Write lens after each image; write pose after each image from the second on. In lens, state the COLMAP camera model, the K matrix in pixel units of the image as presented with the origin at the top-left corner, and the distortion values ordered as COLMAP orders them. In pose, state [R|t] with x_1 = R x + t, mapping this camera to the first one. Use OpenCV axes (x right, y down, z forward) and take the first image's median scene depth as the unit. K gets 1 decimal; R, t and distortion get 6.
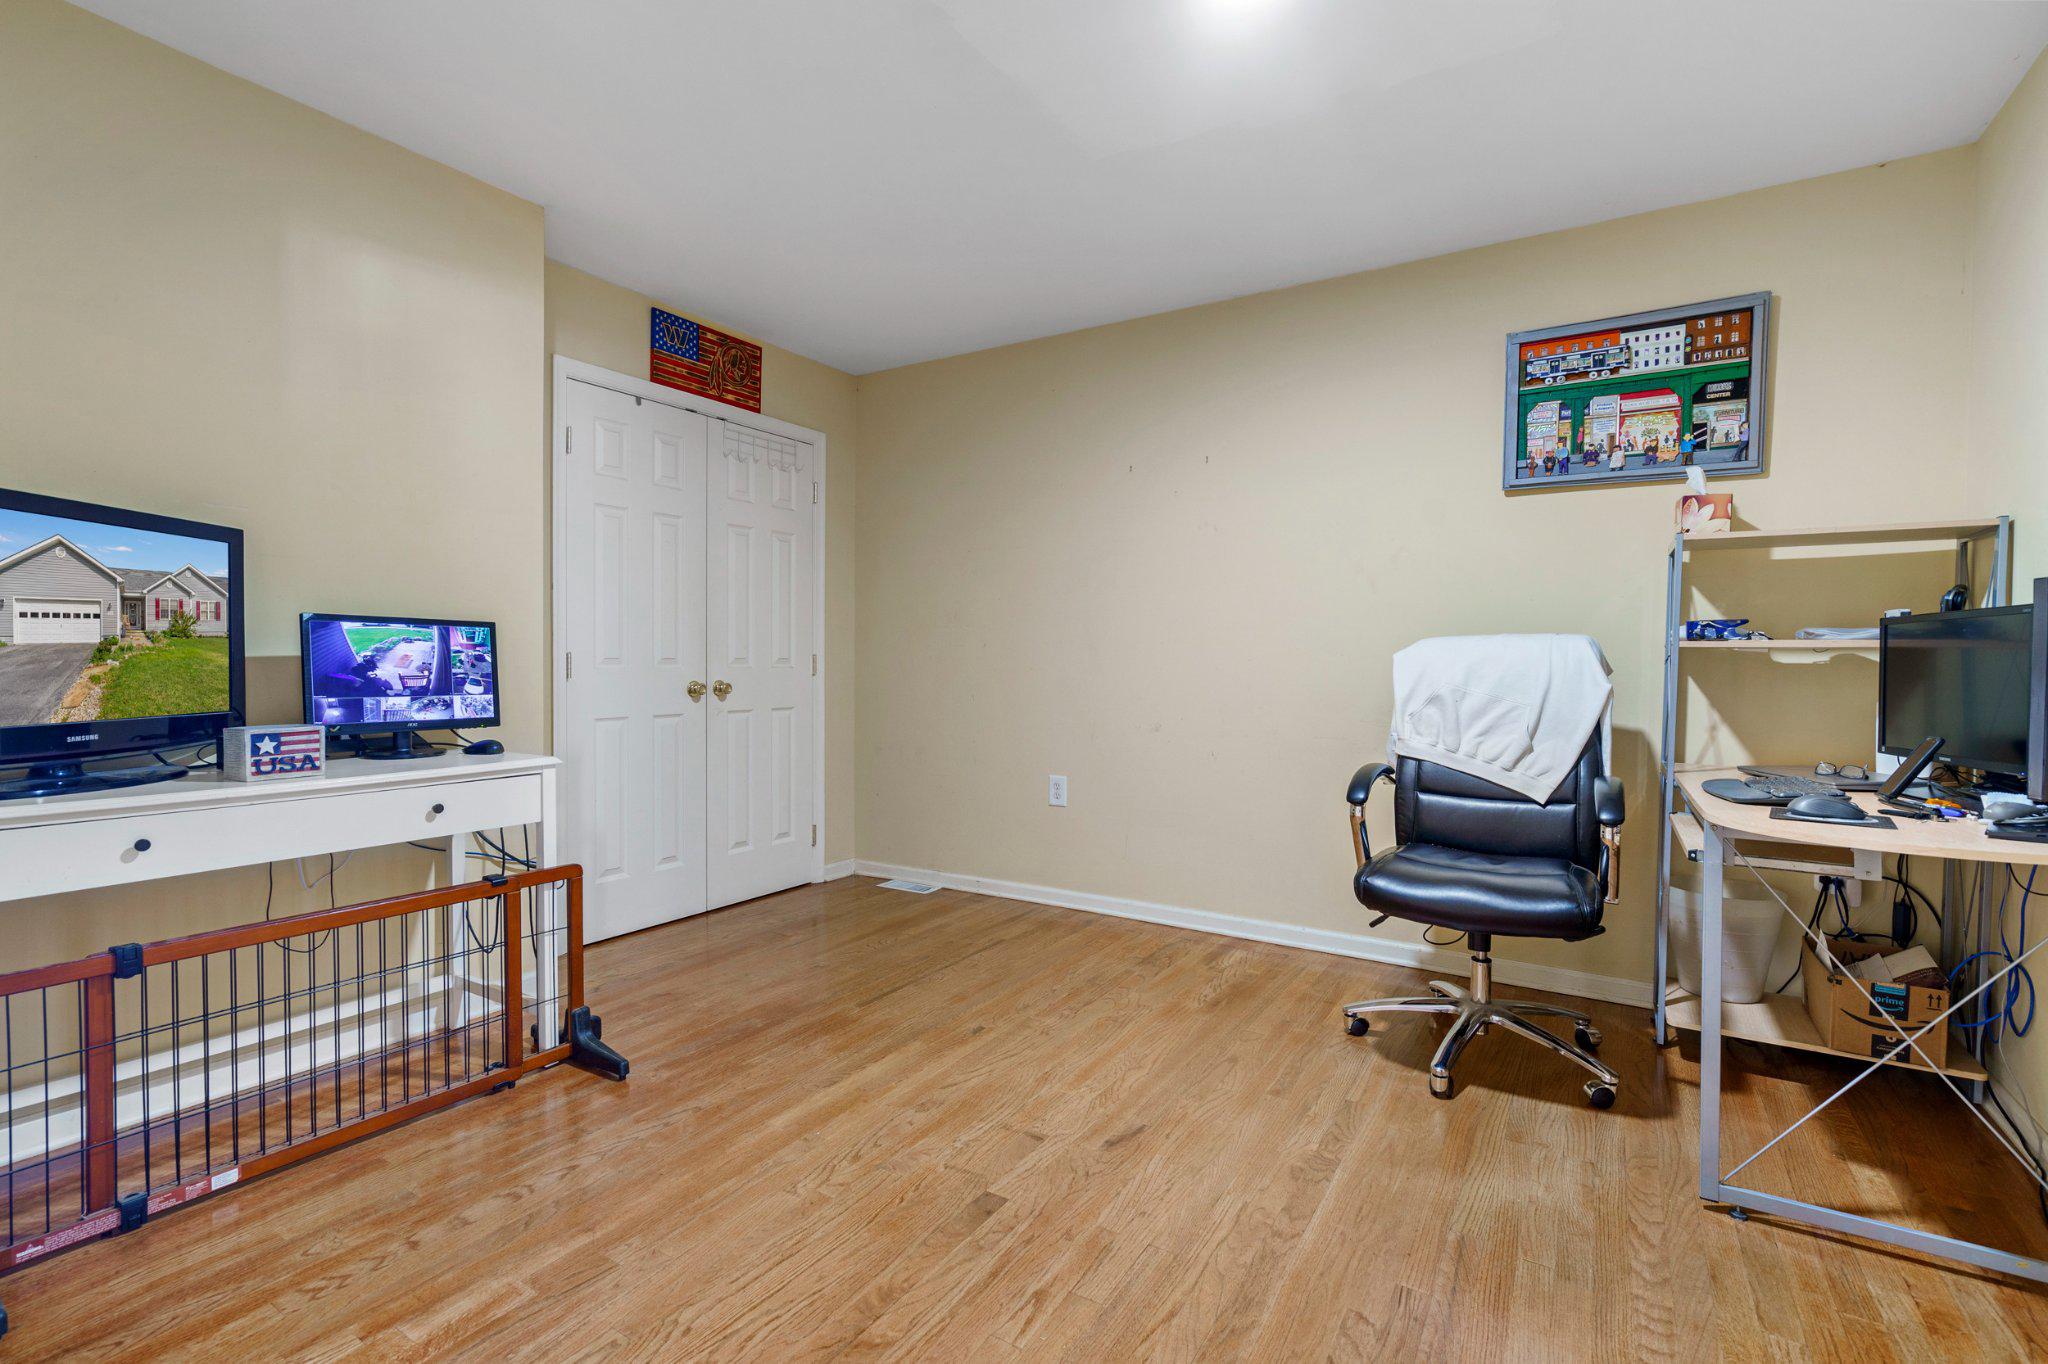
lens RADIAL K [[954.8, 0, 1021.6], [0, 954.8, 680.6], [0, 0, 1]] dist [0.000765, 0.000147]
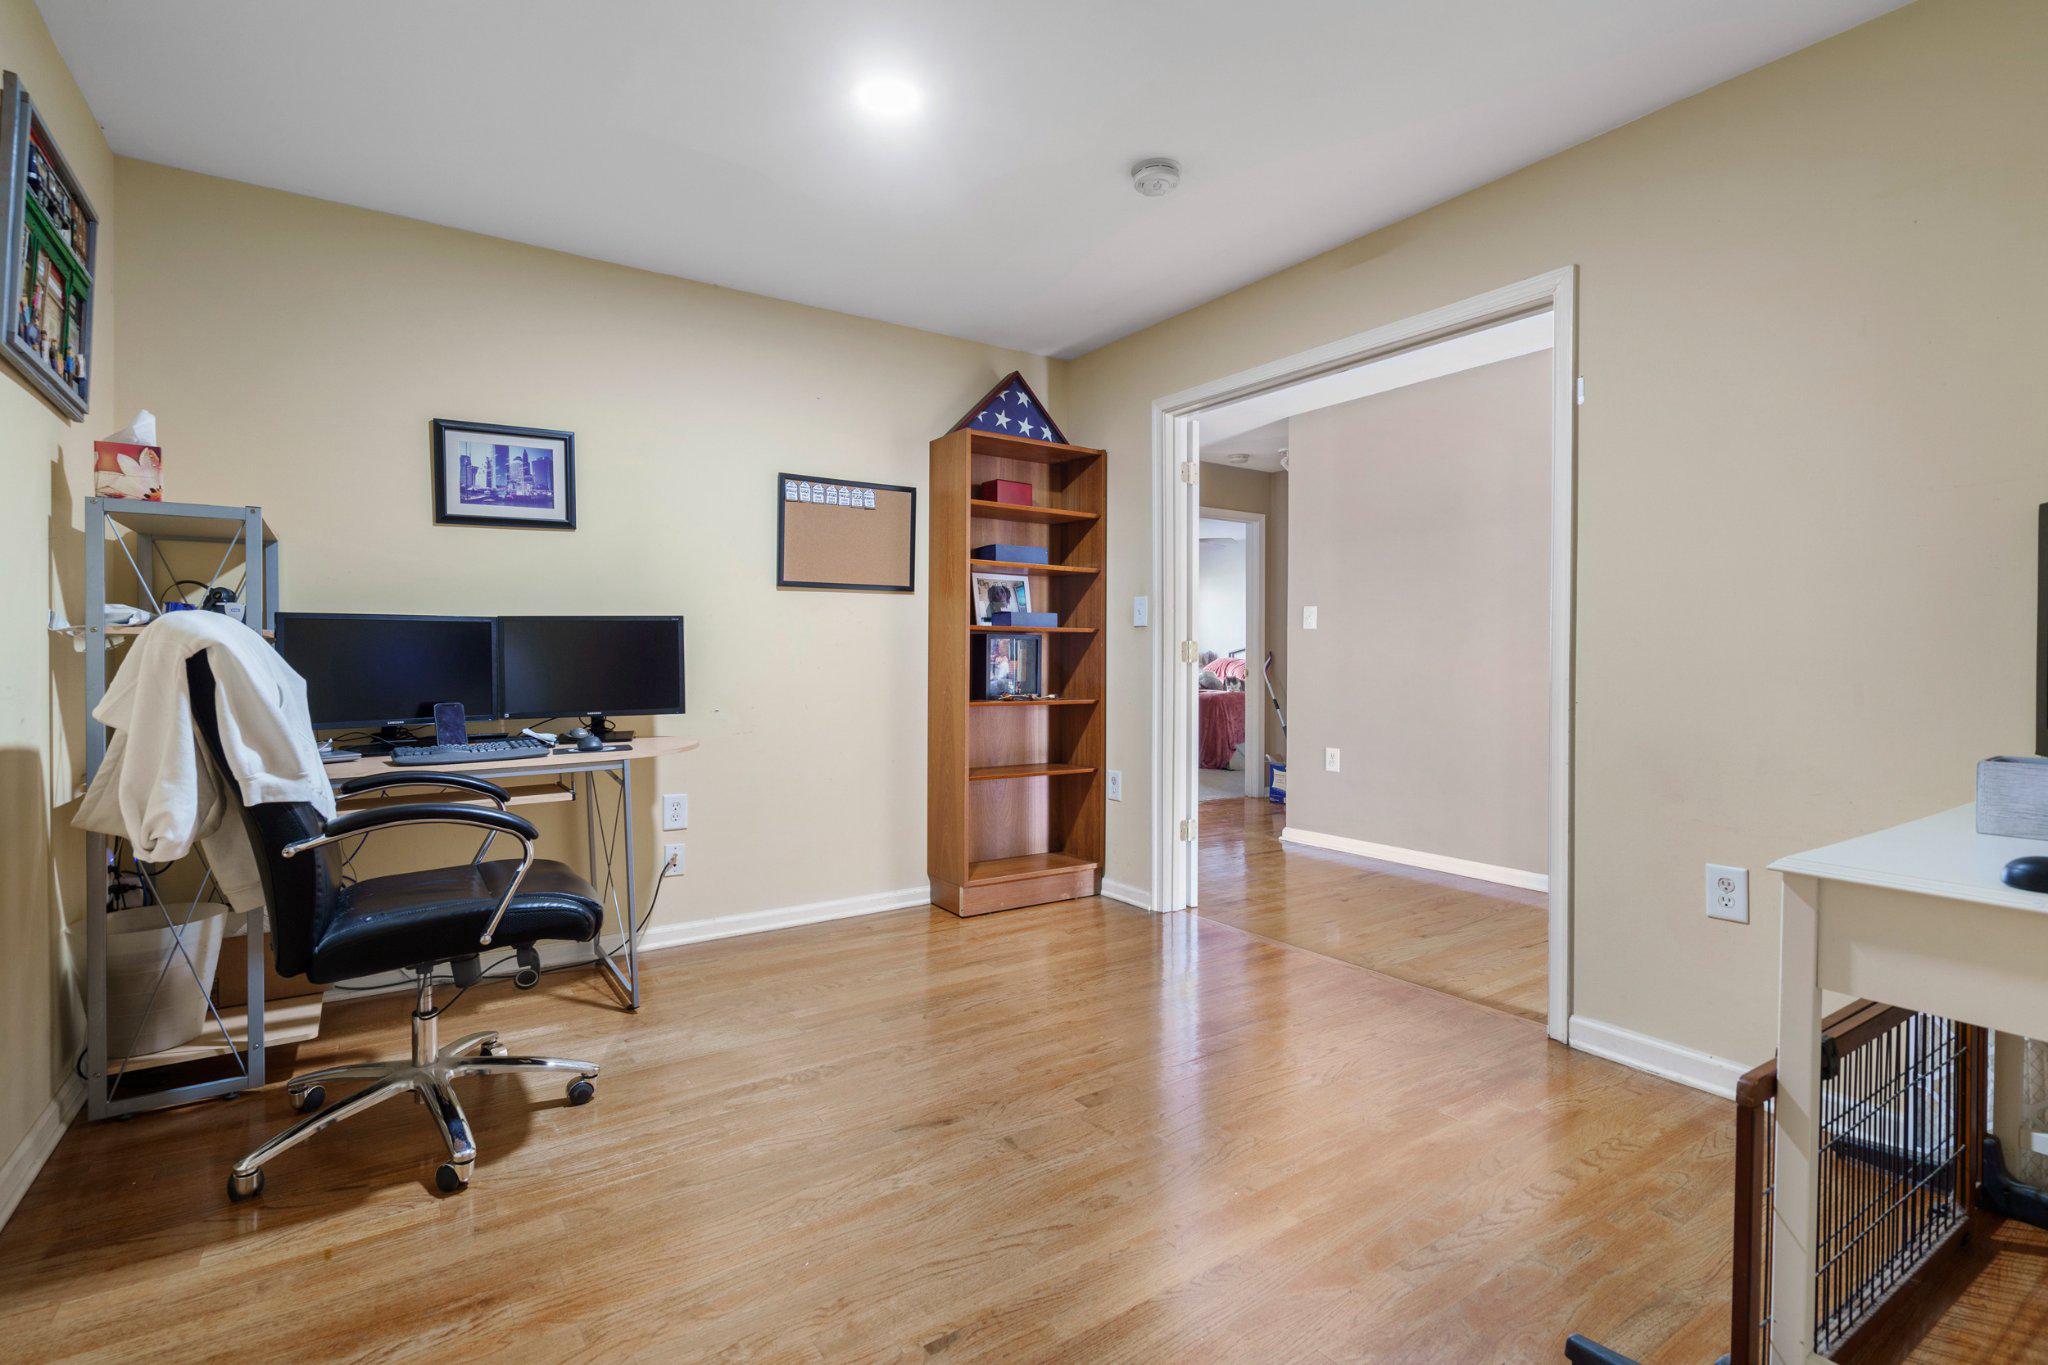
lens RADIAL K [[954.8, 0, 1024.8], [0, 954.8, 672.2], [0, 0, 1]] dist [0.000765, 0.000147]
pose [[-0.917008, -0.017127, 0.398500, -0.382908], [0.002460, 0.998816, 0.048589, -0.045079], [-0.398861, 0.045537, -0.915880, 1.890090]]
